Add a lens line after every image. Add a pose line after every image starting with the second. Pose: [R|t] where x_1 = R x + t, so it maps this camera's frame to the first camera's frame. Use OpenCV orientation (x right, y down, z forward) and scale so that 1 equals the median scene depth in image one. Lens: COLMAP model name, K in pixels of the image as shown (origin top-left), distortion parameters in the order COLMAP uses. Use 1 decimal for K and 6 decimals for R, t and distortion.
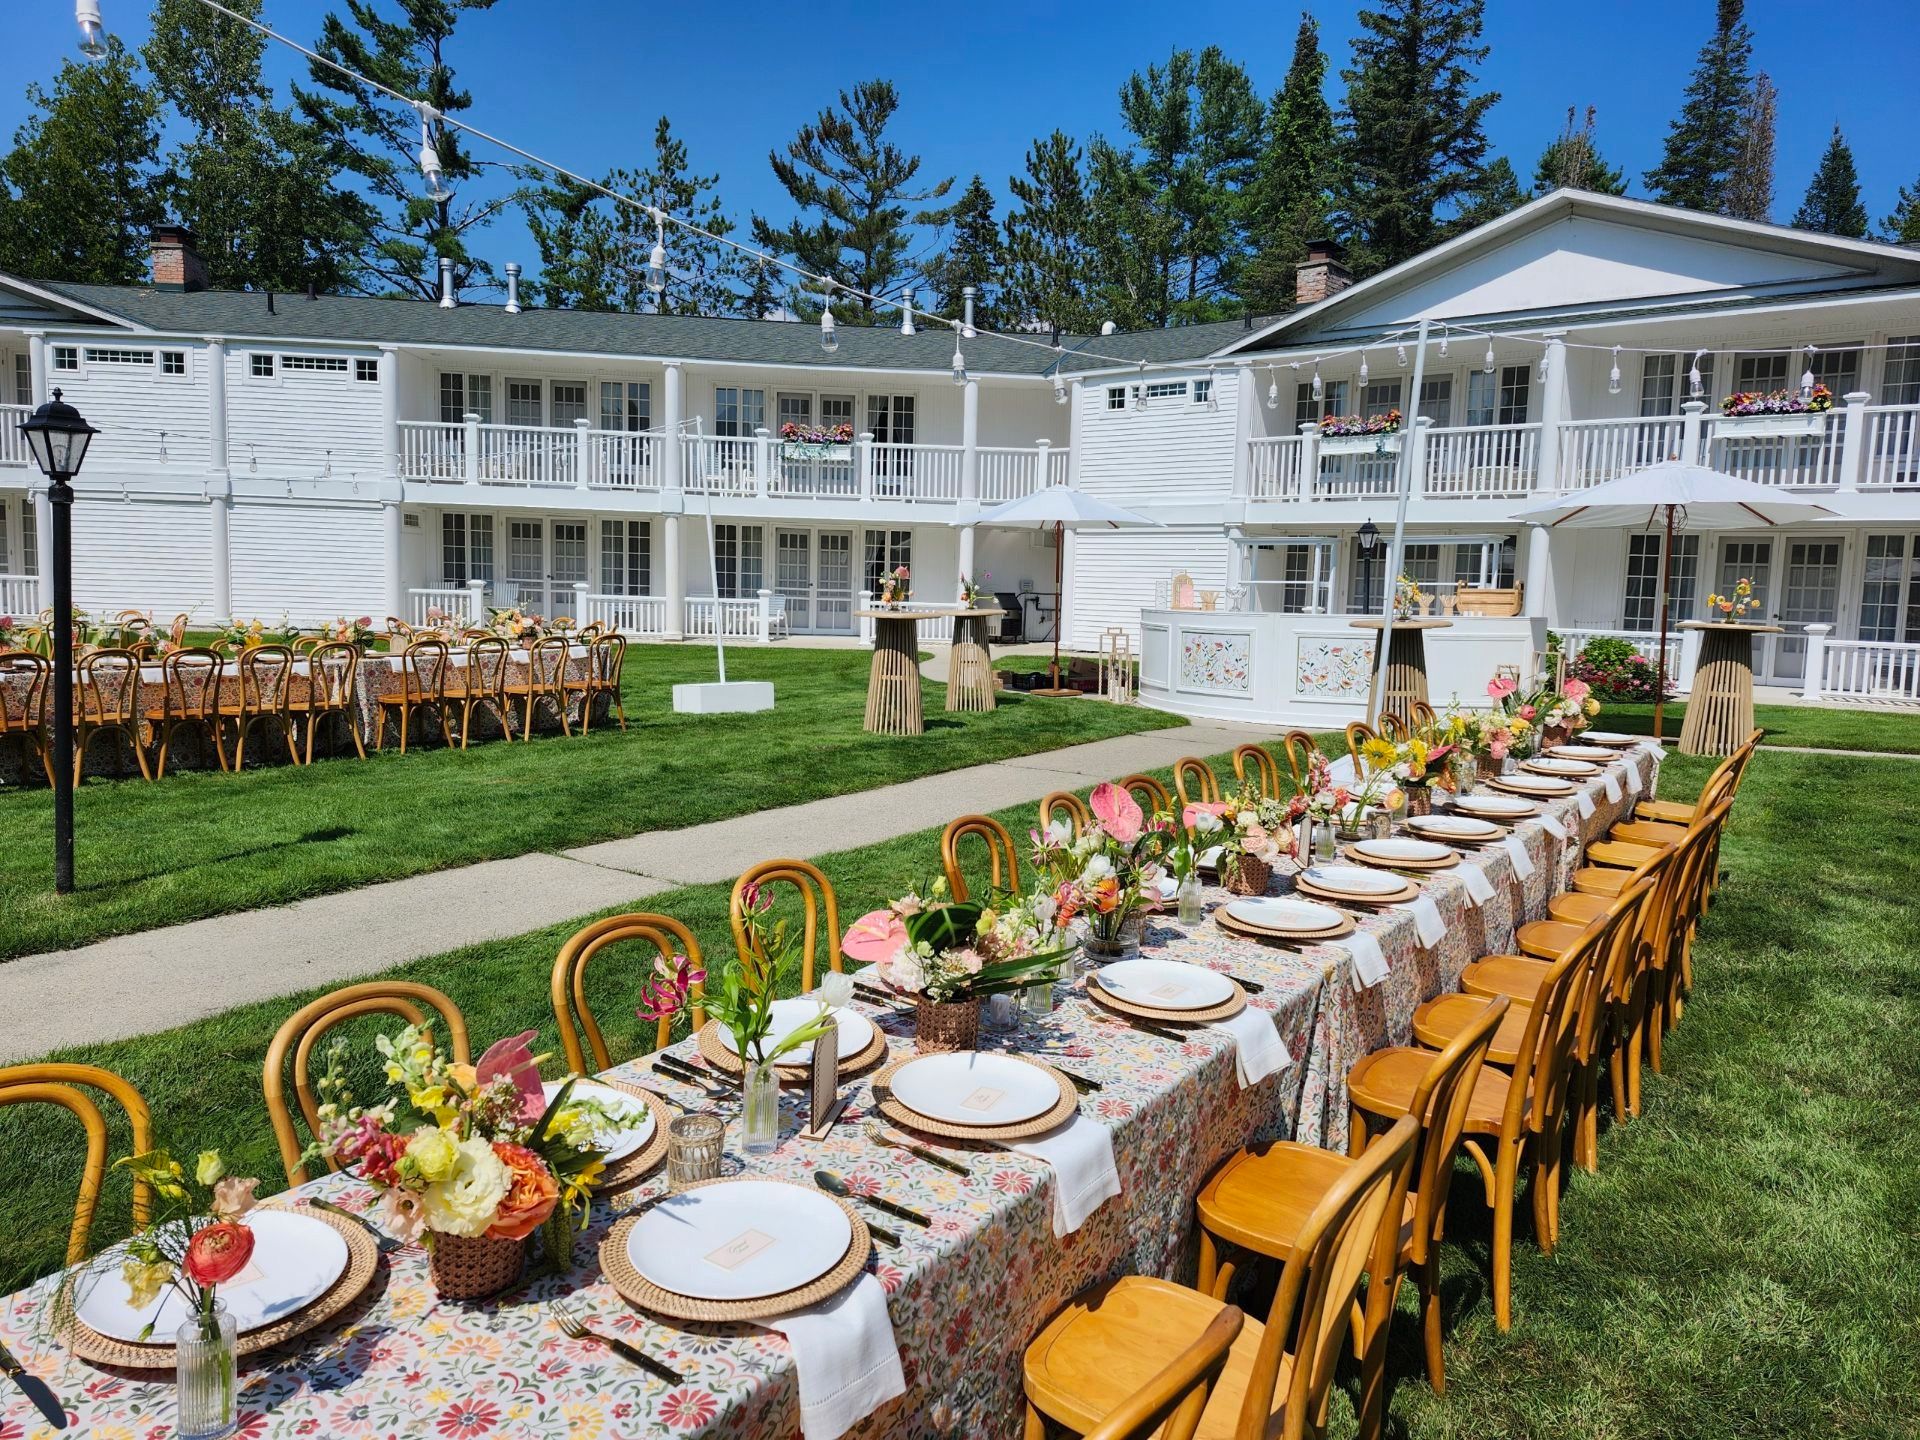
lens RADIAL K [[1364.7, 0, 960.0], [0, 1364.7, 720.0], [0, 0, 1]] dist [0.105520, -0.116866]
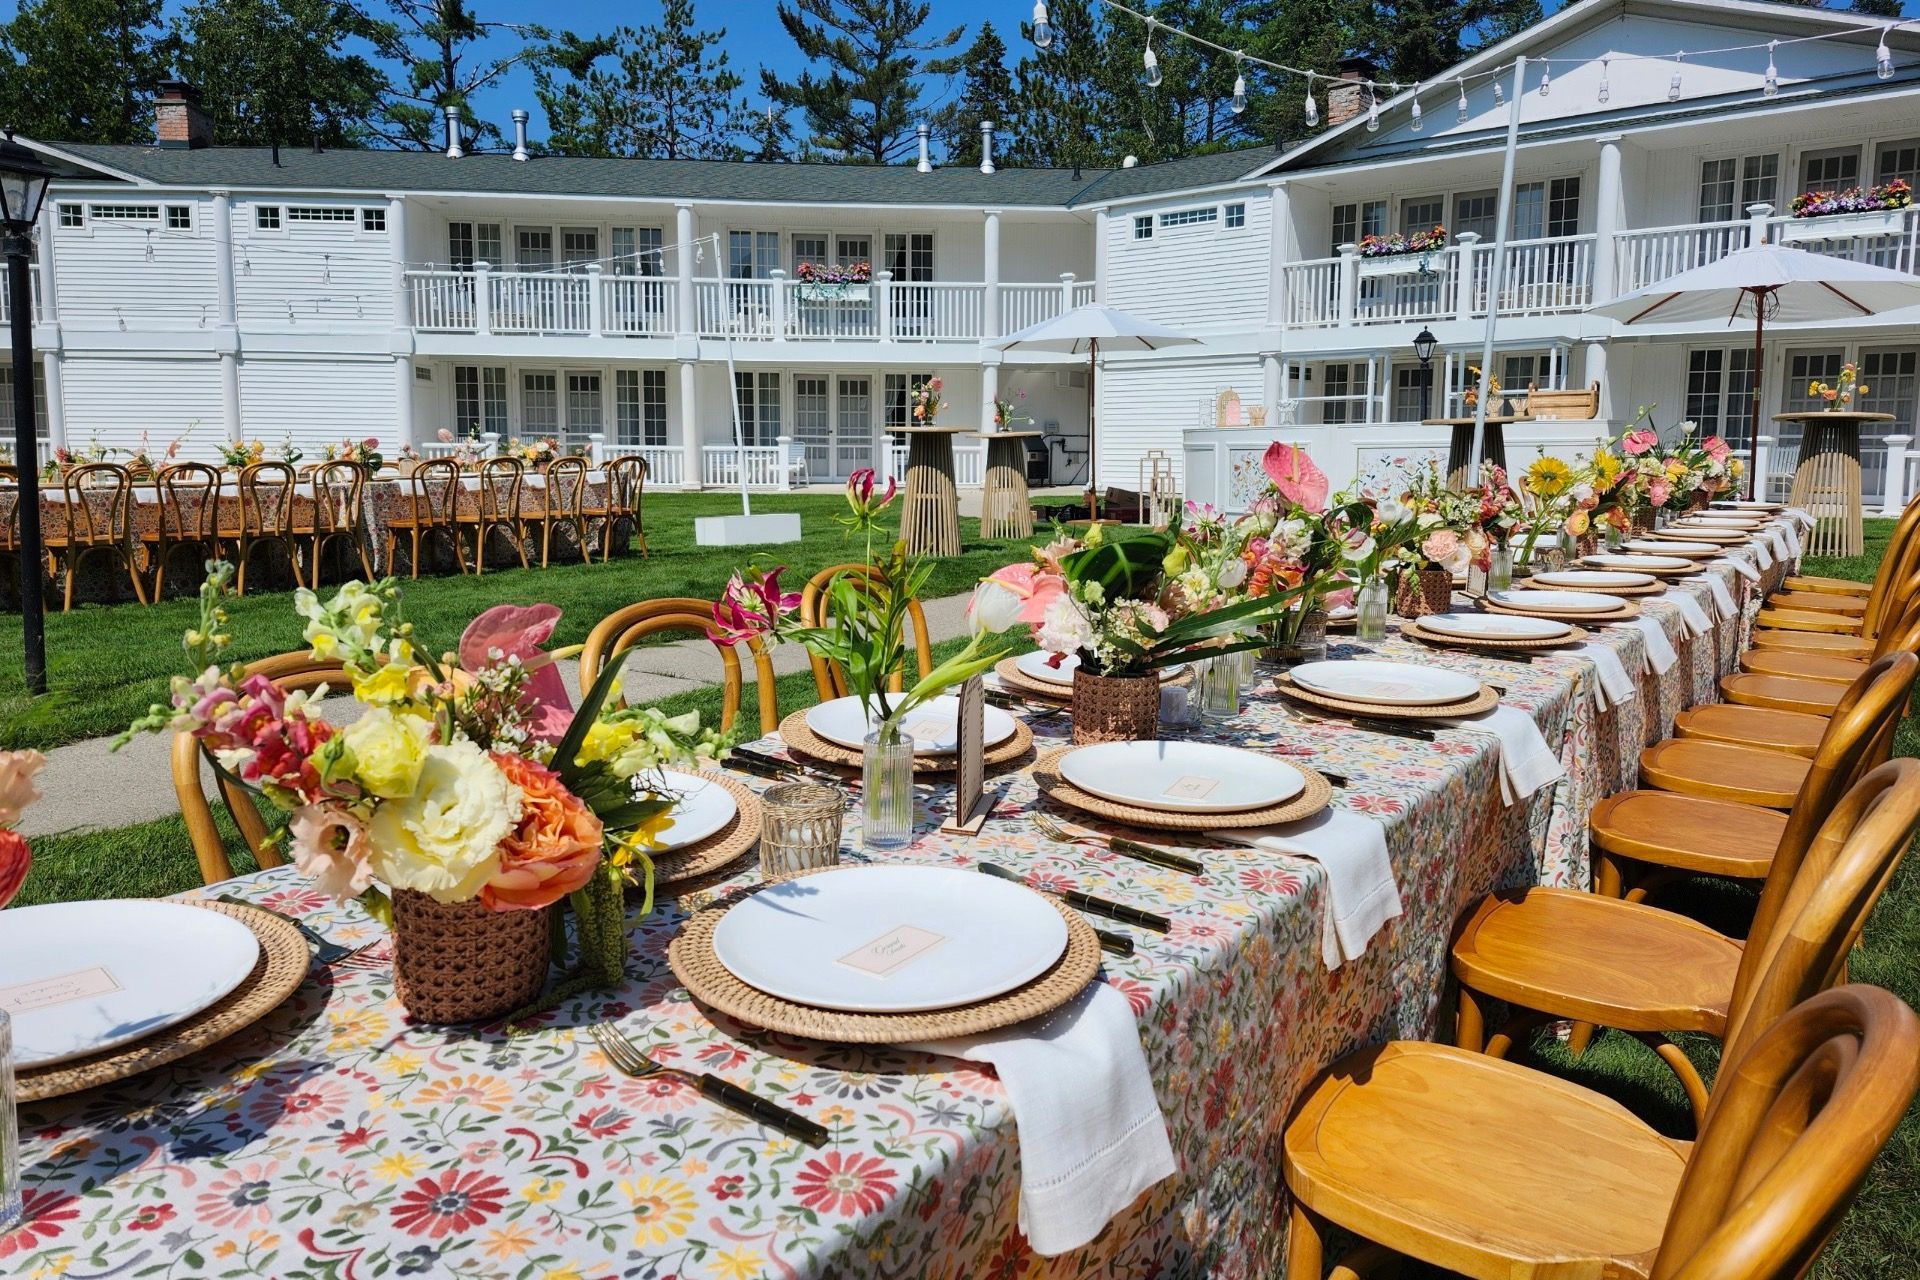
lens RADIAL K [[1369.1, 0, 946.7], [0, 1369.1, 598.7], [0, 0, 1]] dist [0.103643, -0.114946]
pose [[0.999530, -0.021106, -0.022253, -0.008013], [0.021301, 0.999737, 0.008540, 0.015020], [0.022067, -0.009010, 0.999716, 0.026172]]
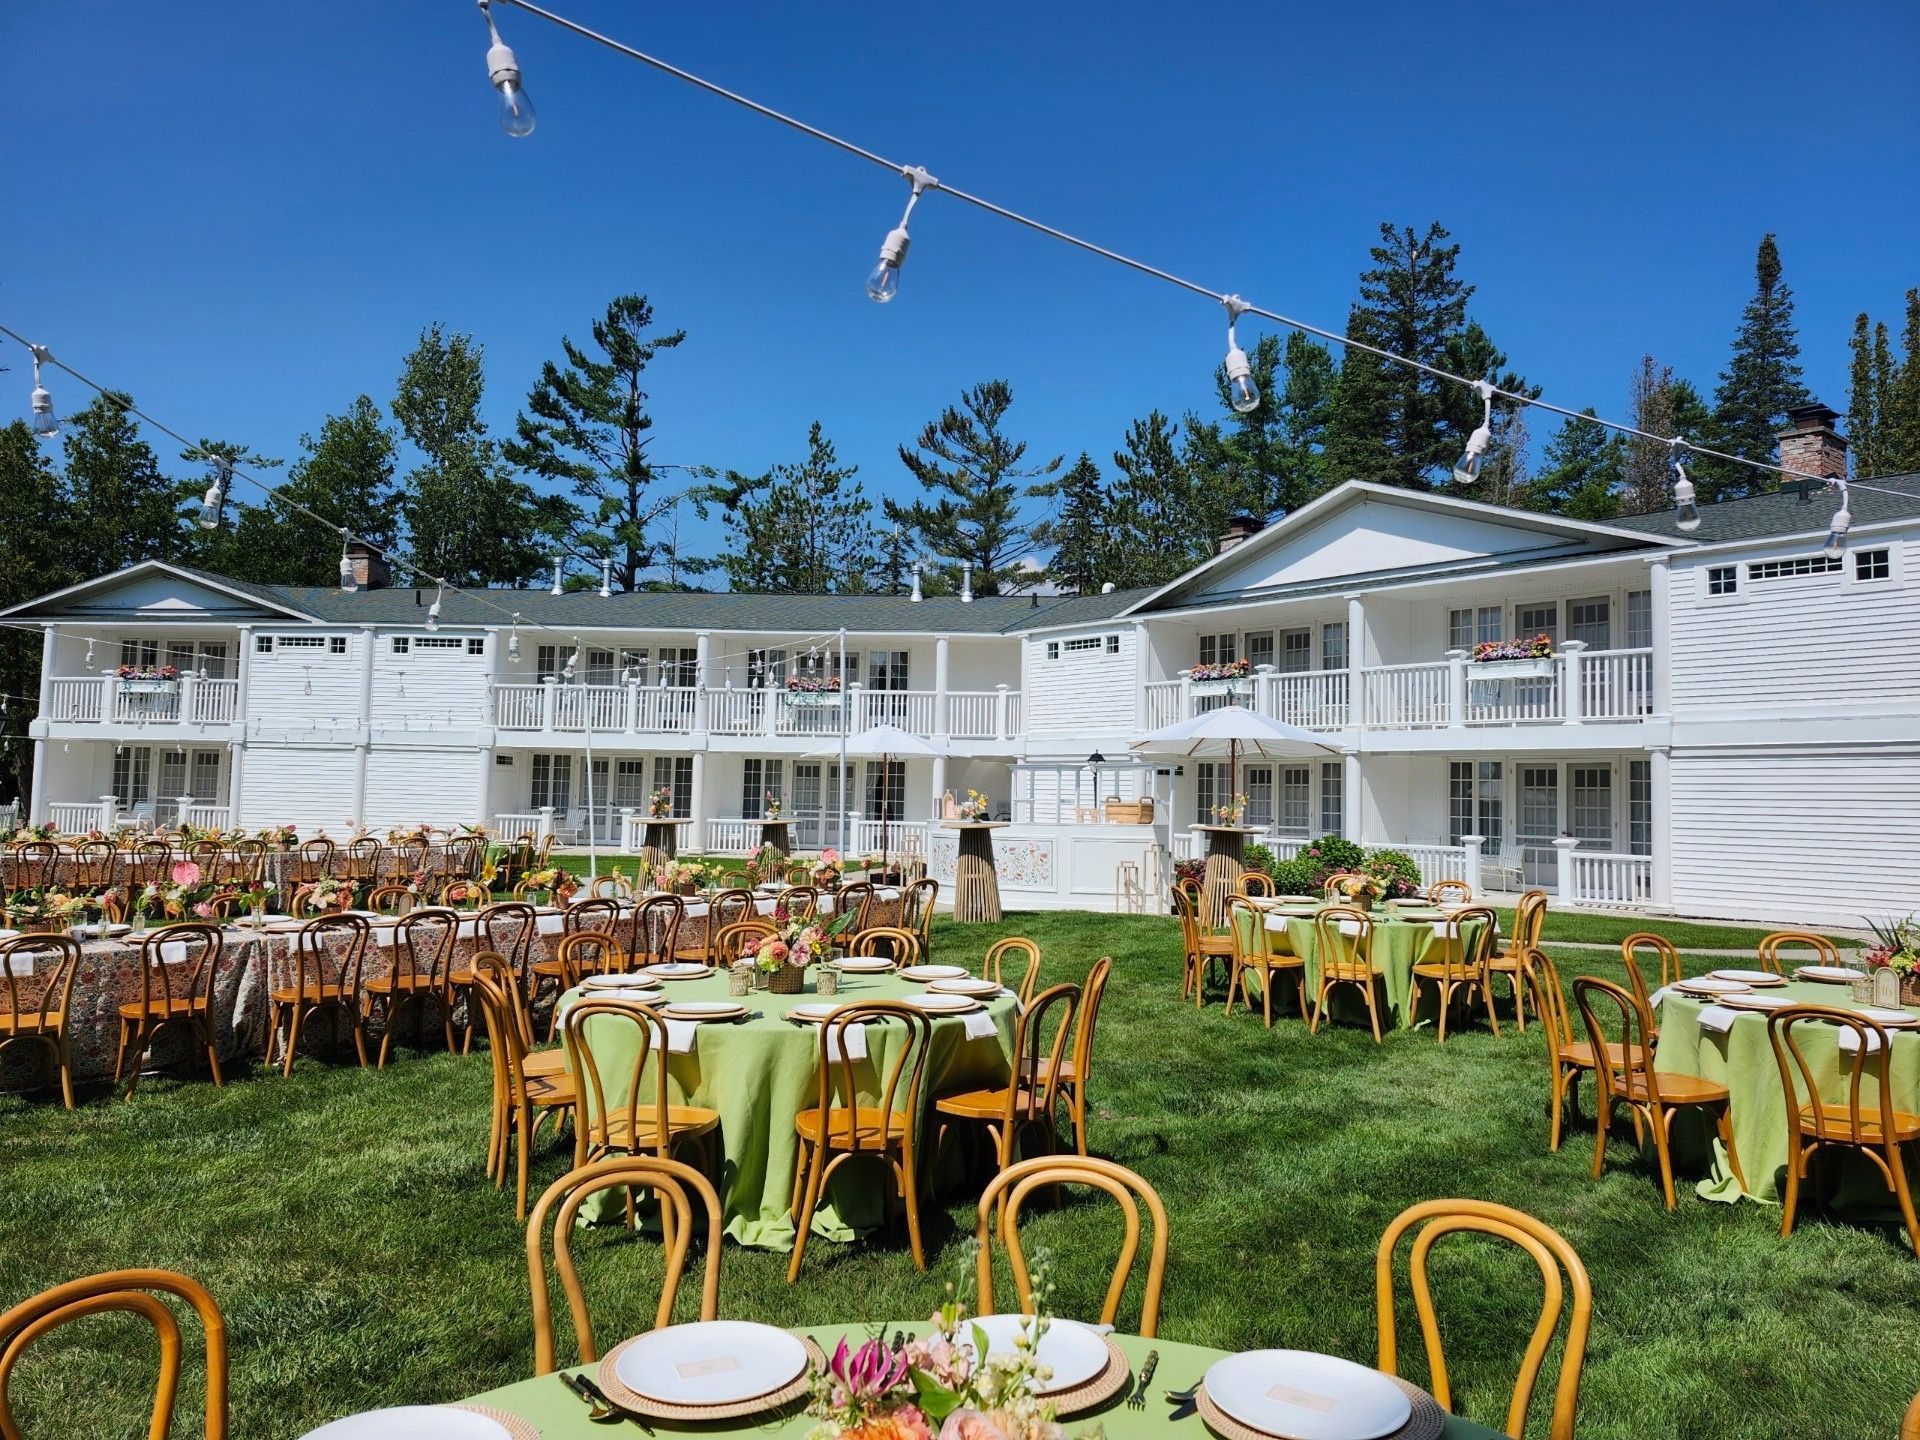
lens RADIAL K [[1352.0, 0, 936.5], [0, 1352.0, 731.2], [0, 0, 1]] dist [0.173033, -0.248125]
pose [[0.982190, -0.014255, -0.187347, 0.235059], [-0.016163, 0.987011, -0.159835, 0.024545], [0.187192, 0.160017, 0.969203, -0.150236]]
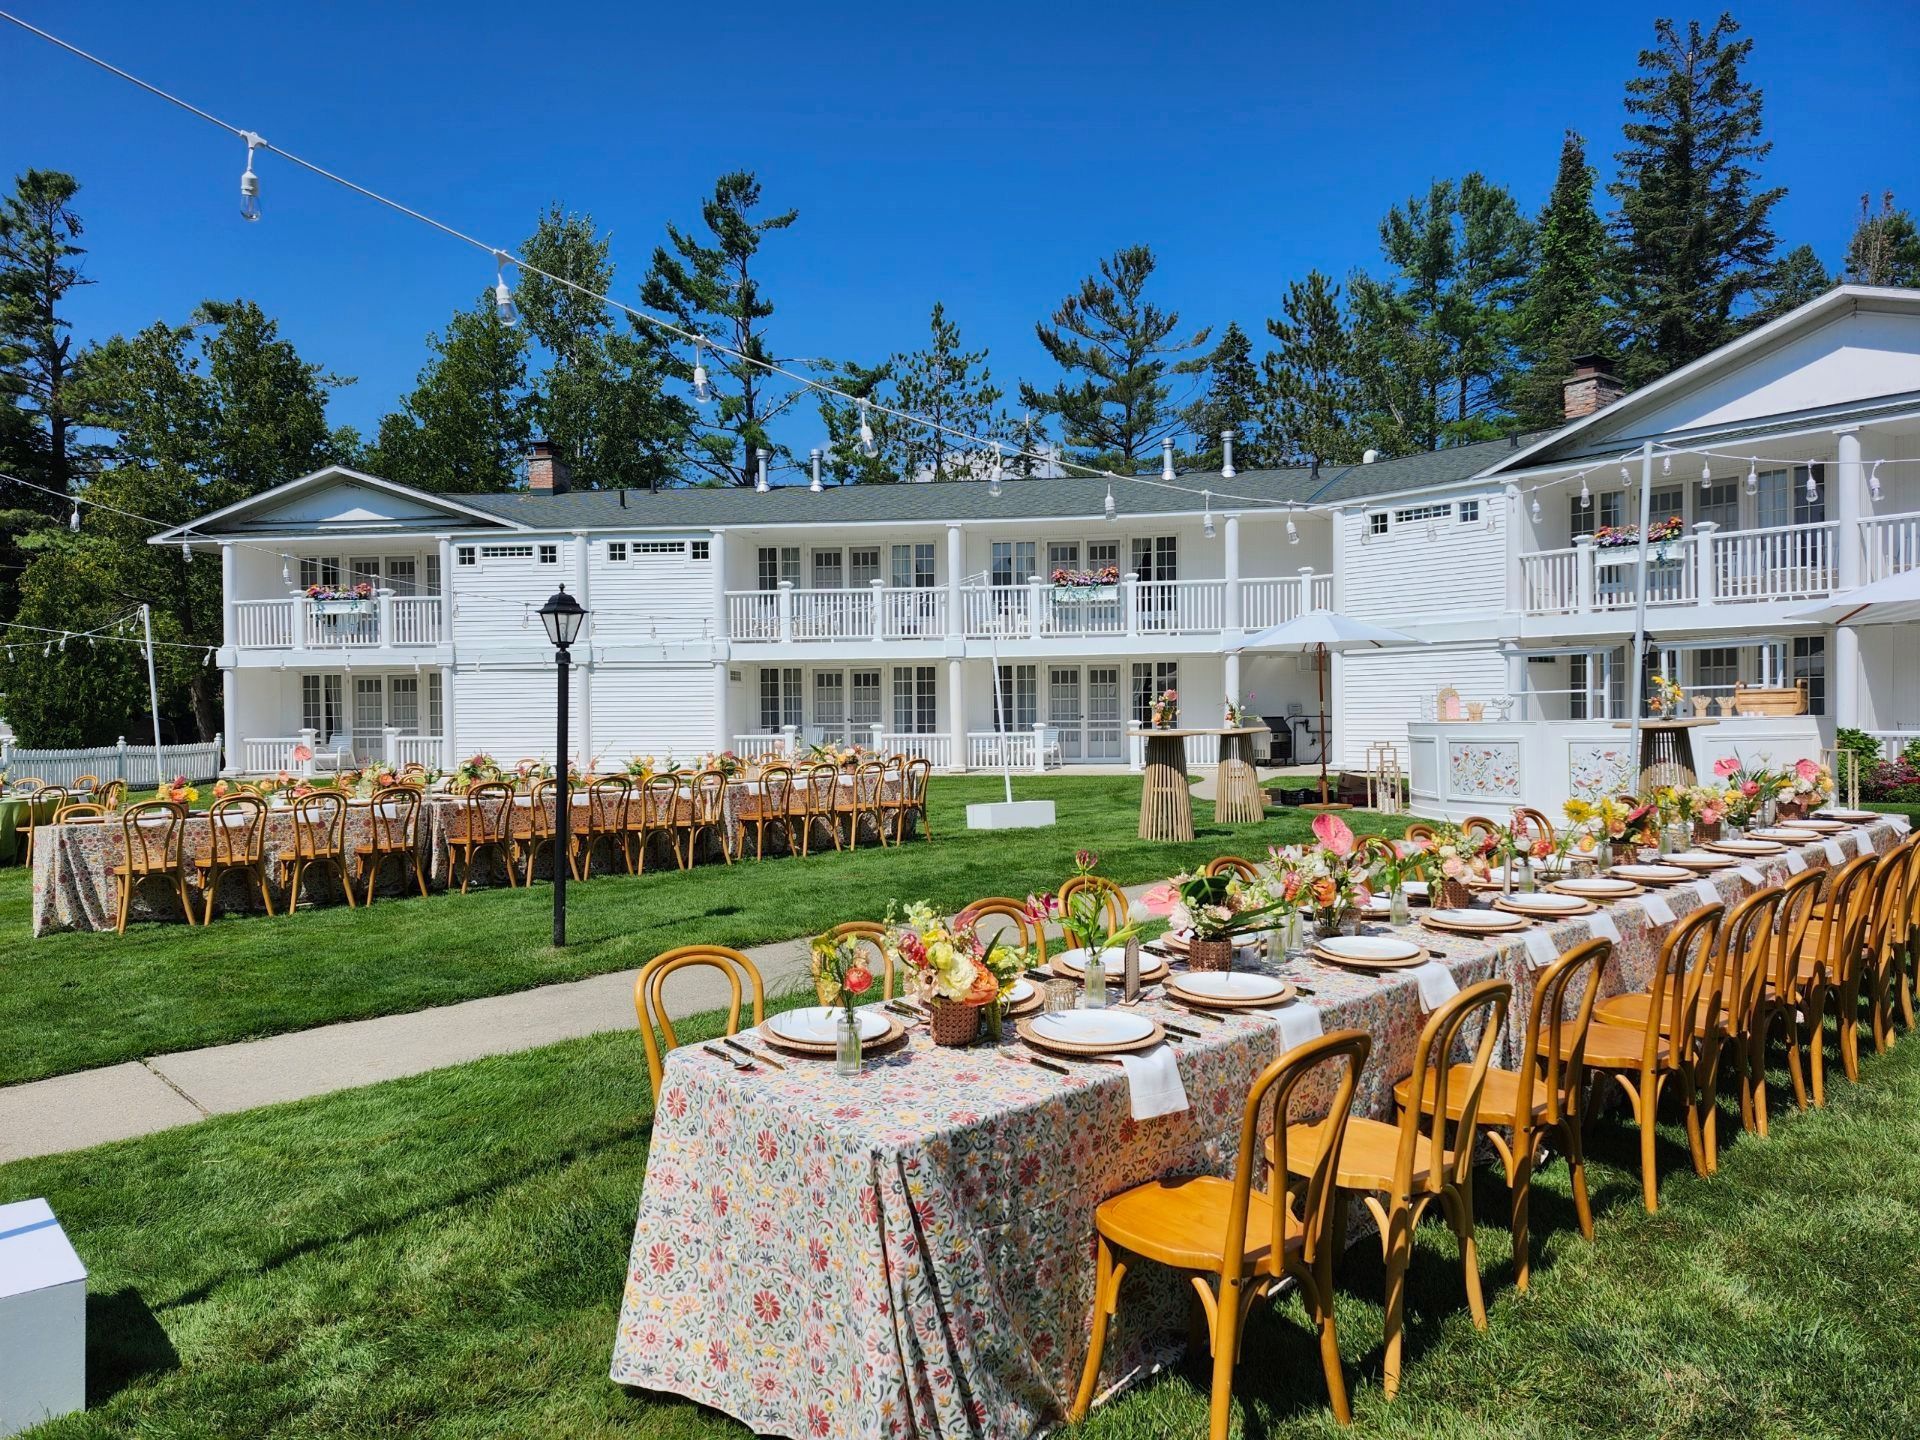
lens RADIAL K [[1352.0, 0, 936.5], [0, 1352.0, 731.2], [0, 0, 1]] dist [0.173033, -0.248125]
pose [[0.976816, -0.037204, -0.210825, 0.002373], [0.017607, 0.995409, -0.094082, 0.010547], [0.213358, 0.088189, 0.972986, -0.056109]]
